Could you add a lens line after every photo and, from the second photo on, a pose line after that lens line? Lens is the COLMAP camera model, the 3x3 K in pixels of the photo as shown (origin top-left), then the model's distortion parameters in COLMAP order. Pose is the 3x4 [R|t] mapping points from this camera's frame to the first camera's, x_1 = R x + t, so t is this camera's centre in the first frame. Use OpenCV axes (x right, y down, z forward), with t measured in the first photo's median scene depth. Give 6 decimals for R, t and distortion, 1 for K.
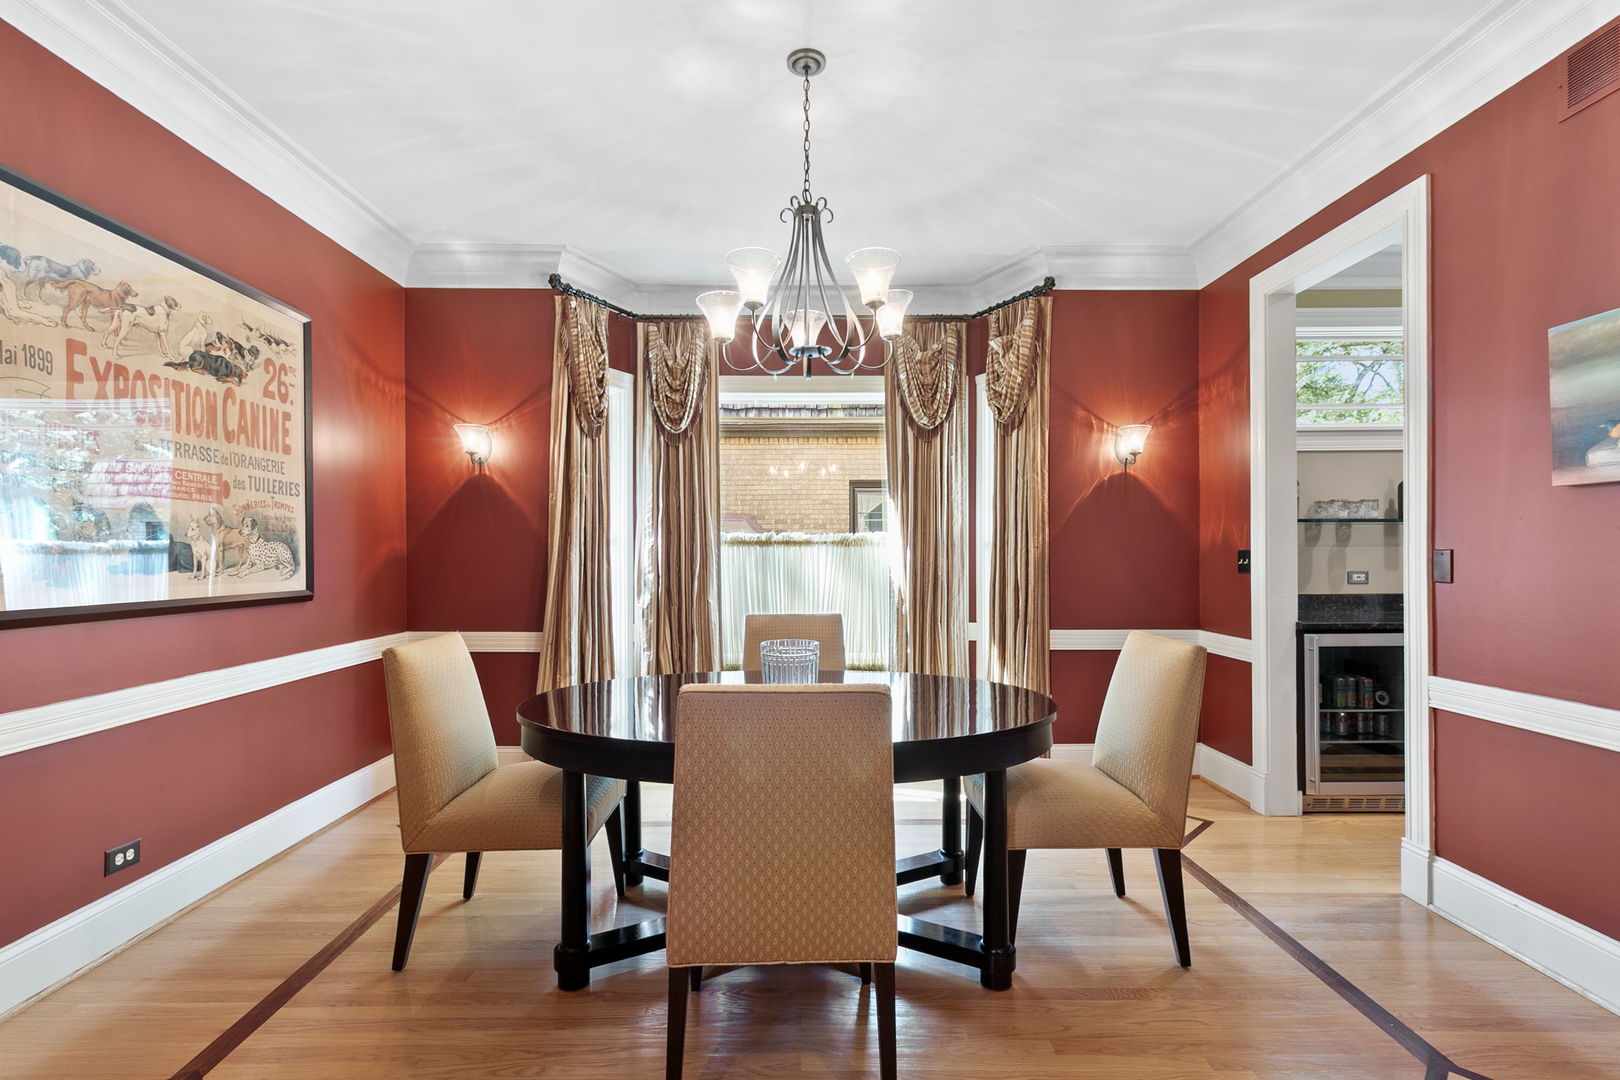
lens RADIAL K [[754.8, 0, 811.3], [0, 754.8, 537.3], [0, 0, 1]] dist [0.004532, -0.000036]
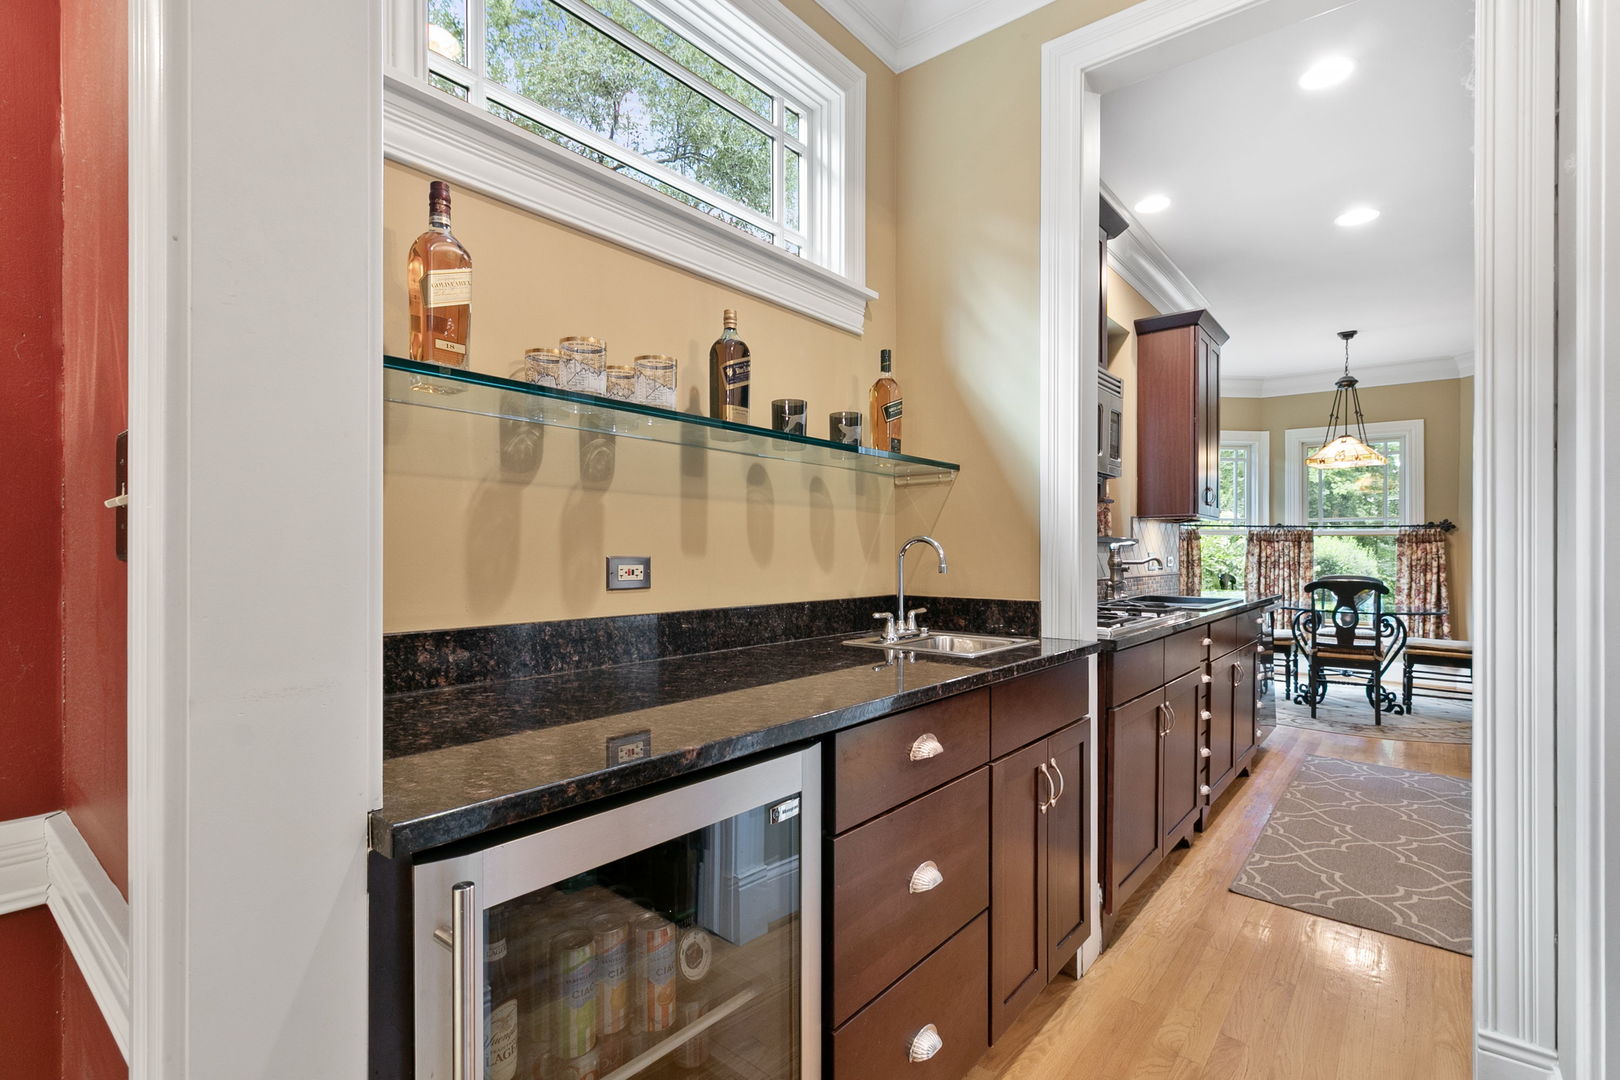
lens RADIAL K [[754.8, 0, 806.1], [0, 754.8, 540.2], [0, 0, 1]] dist [0.004532, -0.000036]
pose [[0.637451, 0.013785, 0.770368, 0.489880], [-0.006624, 0.999901, -0.012412, 0.041149], [-0.770463, 0.002809, 0.637479, 0.693894]]
